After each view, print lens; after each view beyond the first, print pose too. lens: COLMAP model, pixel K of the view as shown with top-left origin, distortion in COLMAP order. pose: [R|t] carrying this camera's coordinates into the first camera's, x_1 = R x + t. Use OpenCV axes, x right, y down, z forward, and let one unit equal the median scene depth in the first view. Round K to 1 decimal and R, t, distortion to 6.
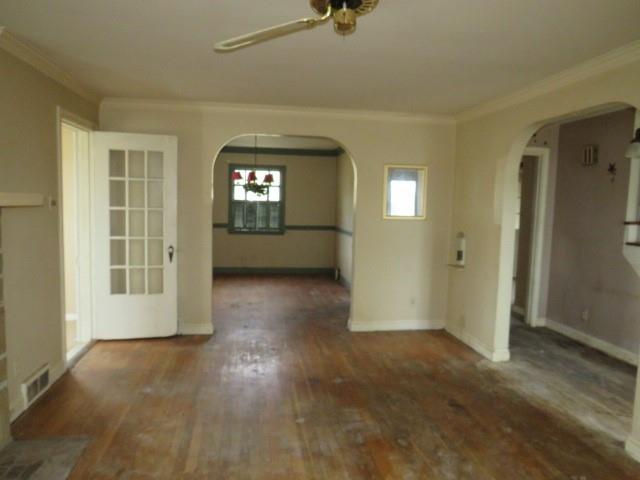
lens RADIAL K [[454.2, 0, 318.9], [0, 454.2, 240.0], [0, 0, 1]] dist [-0.012084, -0.002333]
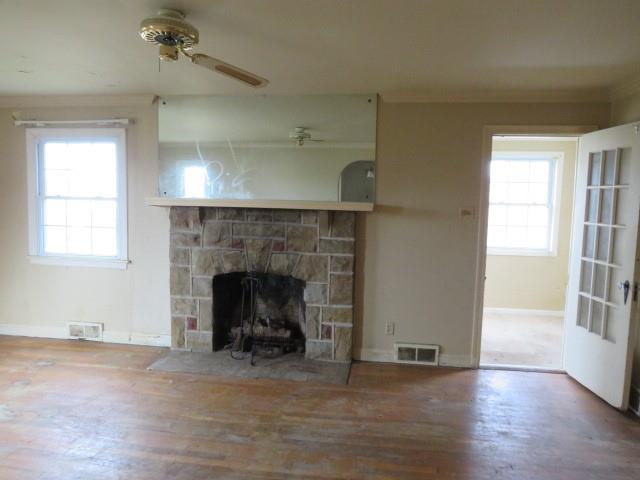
lens RADIAL K [[454.2, 0, 316.3], [0, 454.2, 238.1], [0, 0, 1]] dist [-0.012084, -0.002333]
pose [[-0.288239, 0.049608, -0.956273, 0.577924], [-0.106038, 0.990862, 0.083364, -0.070648], [0.951669, 0.125429, -0.280344, 0.902387]]
